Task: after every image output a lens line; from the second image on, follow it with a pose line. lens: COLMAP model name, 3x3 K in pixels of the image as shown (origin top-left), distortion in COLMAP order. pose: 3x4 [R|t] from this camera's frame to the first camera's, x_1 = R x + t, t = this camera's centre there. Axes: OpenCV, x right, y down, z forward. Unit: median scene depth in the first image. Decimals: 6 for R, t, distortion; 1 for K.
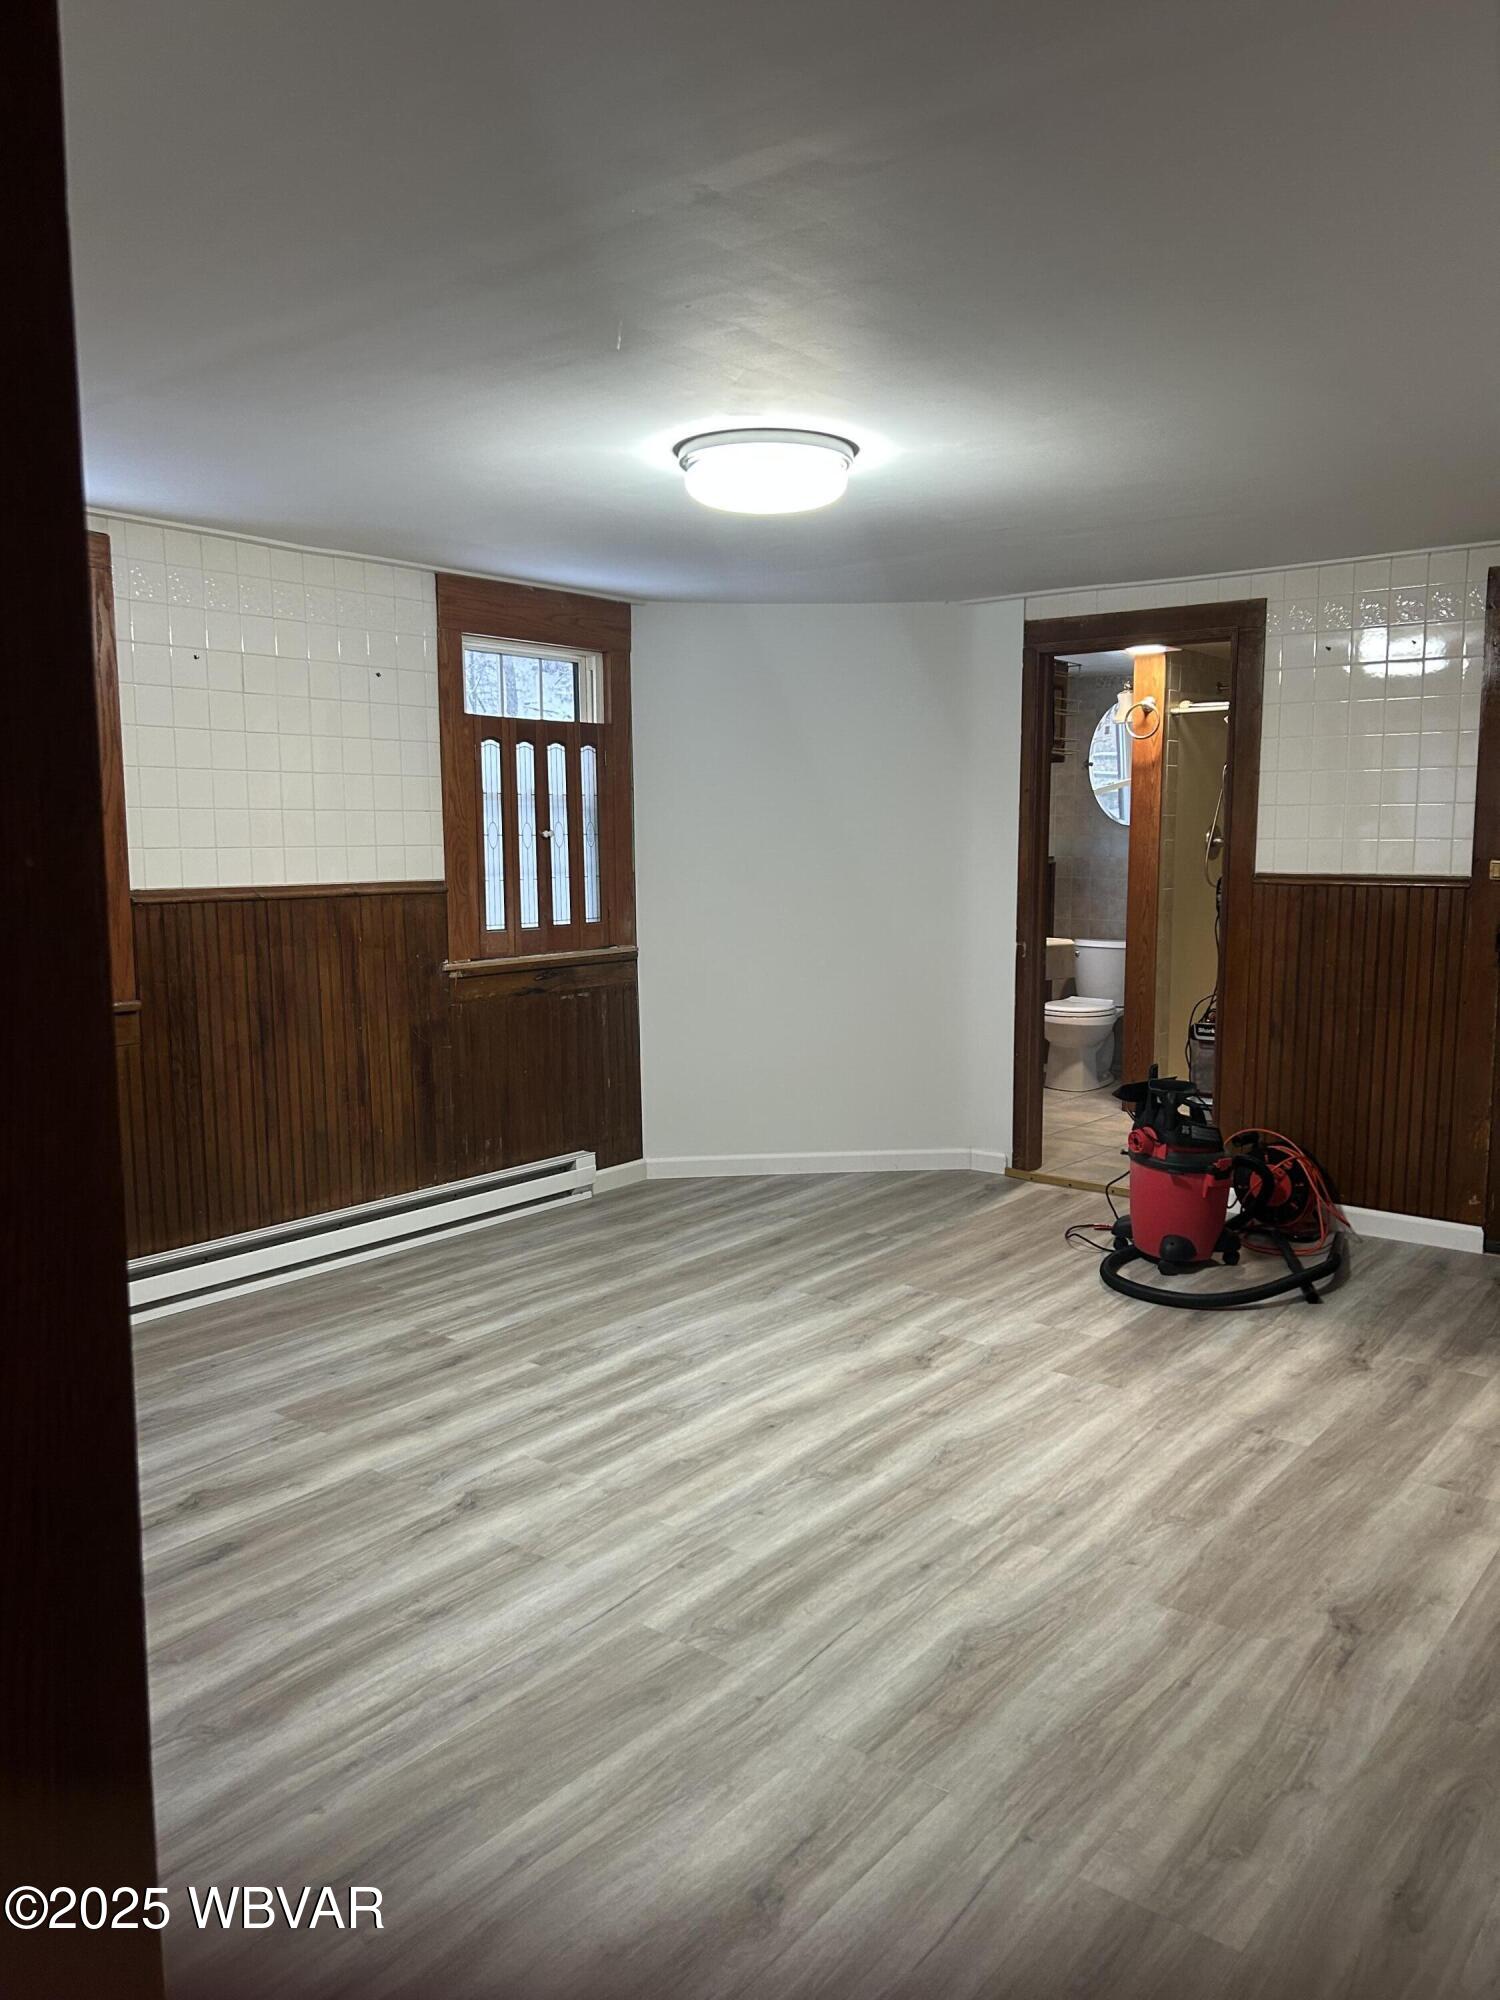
lens RADIAL K [[1511.9, 0, 754.5], [0, 1511.9, 935.8], [0, 0, 1]] dist [0.093901, -0.062256]
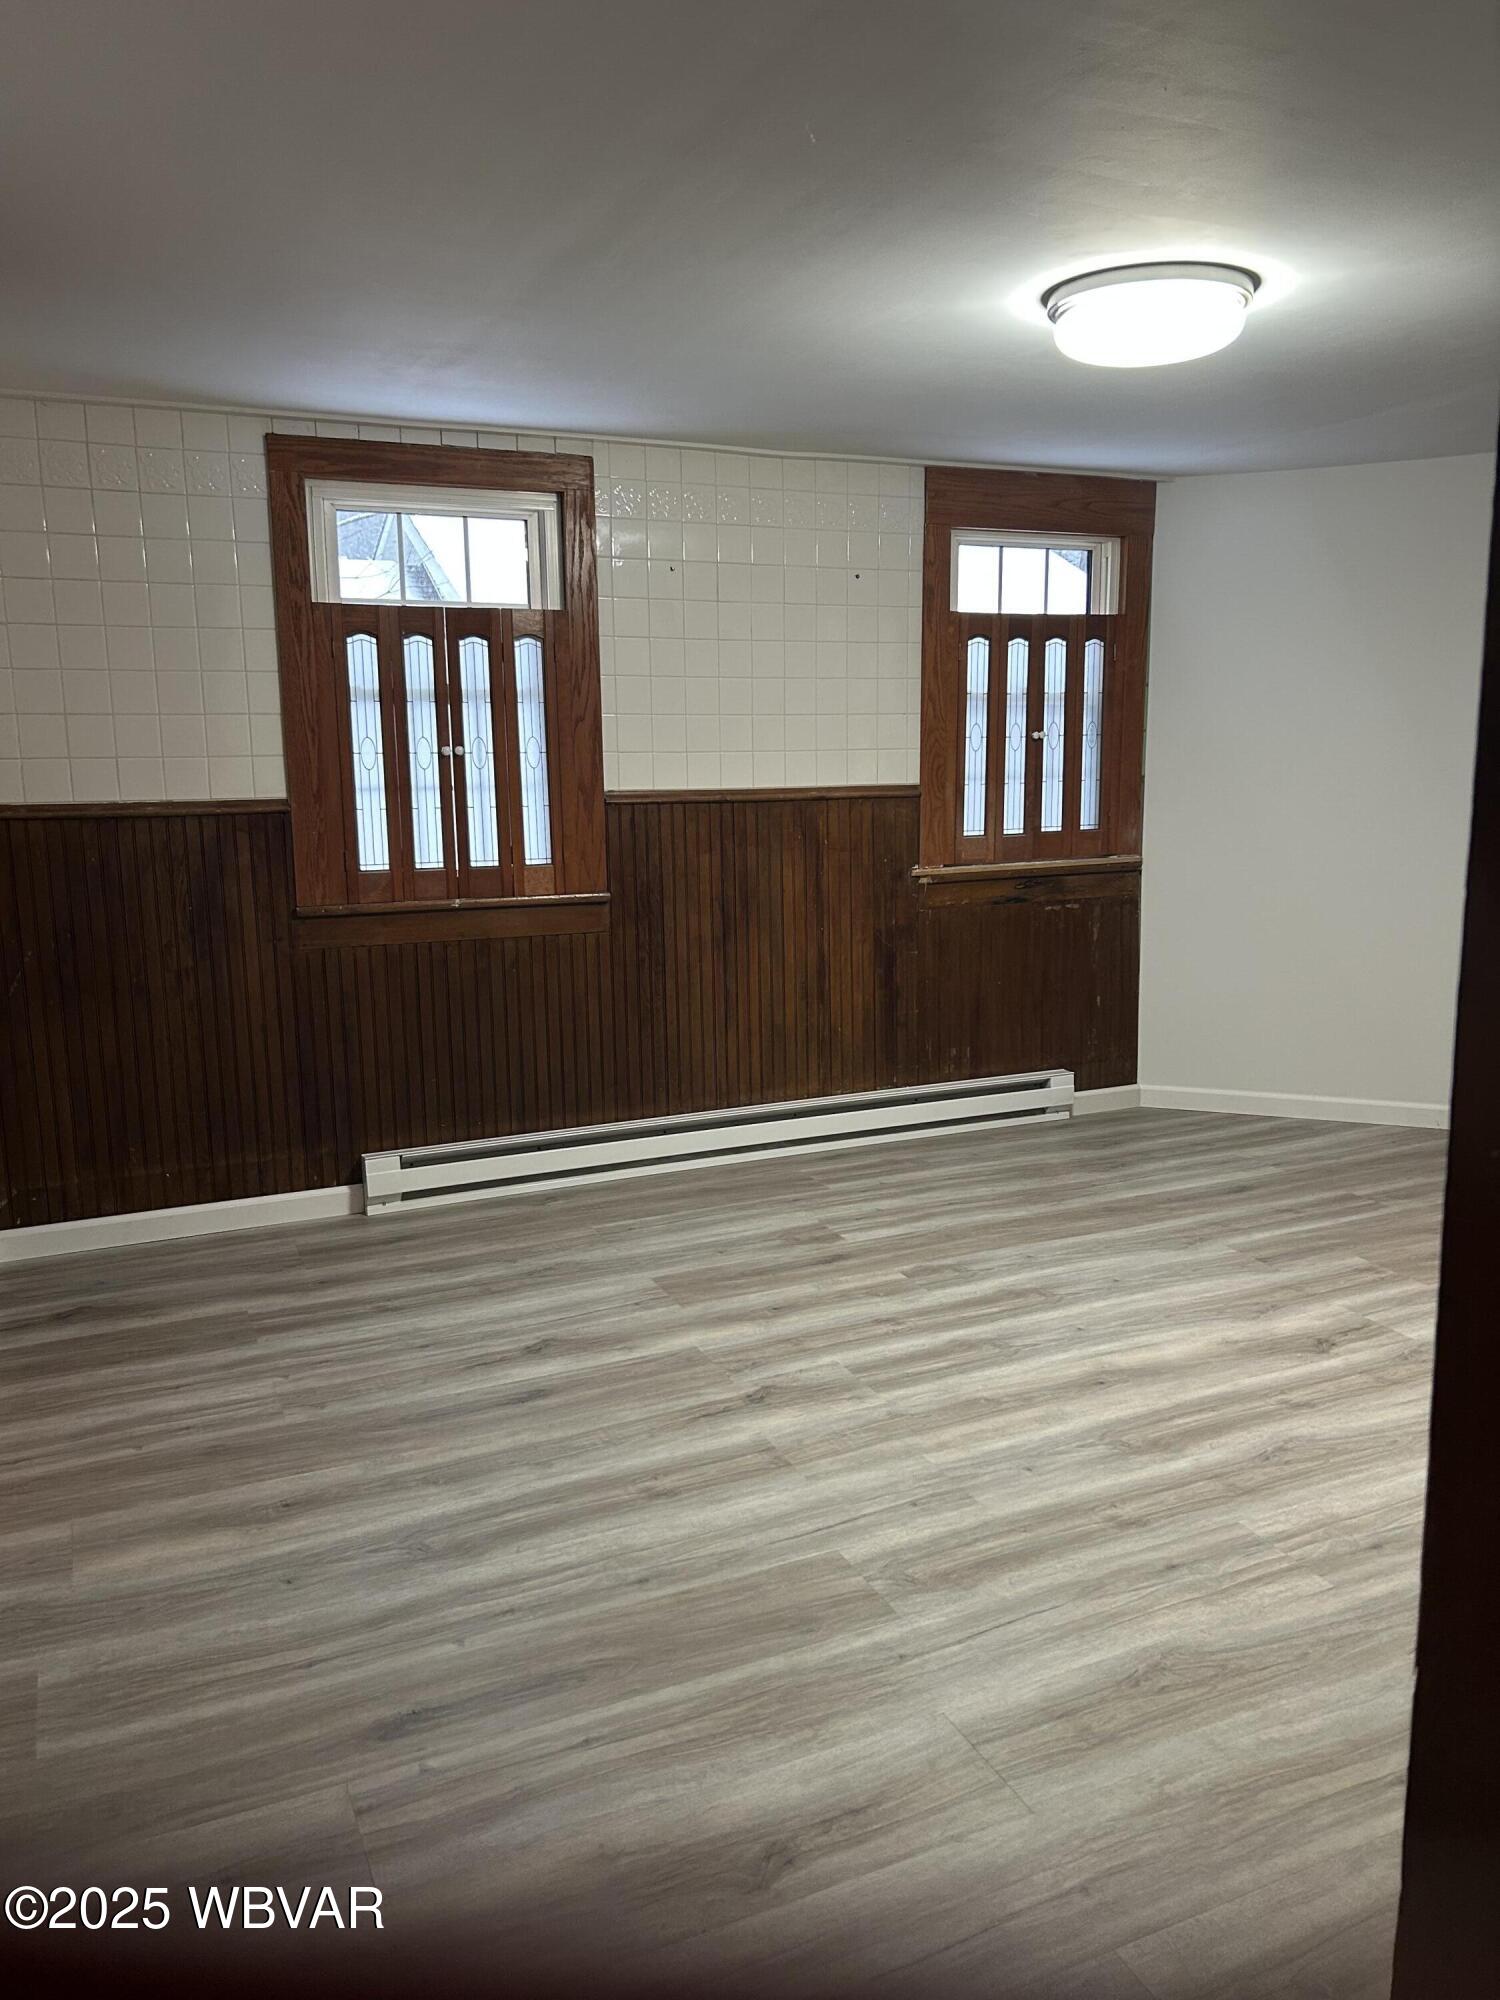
lens RADIAL K [[1511.9, 0, 771.5], [0, 1511.9, 947.2], [0, 0, 1]] dist [0.093901, -0.062256]
pose [[0.896820, 0.057947, -0.438585, 0.192271], [-0.027466, 0.996765, 0.075532, -0.003632], [0.441543, -0.055693, 0.895510, 0.088324]]
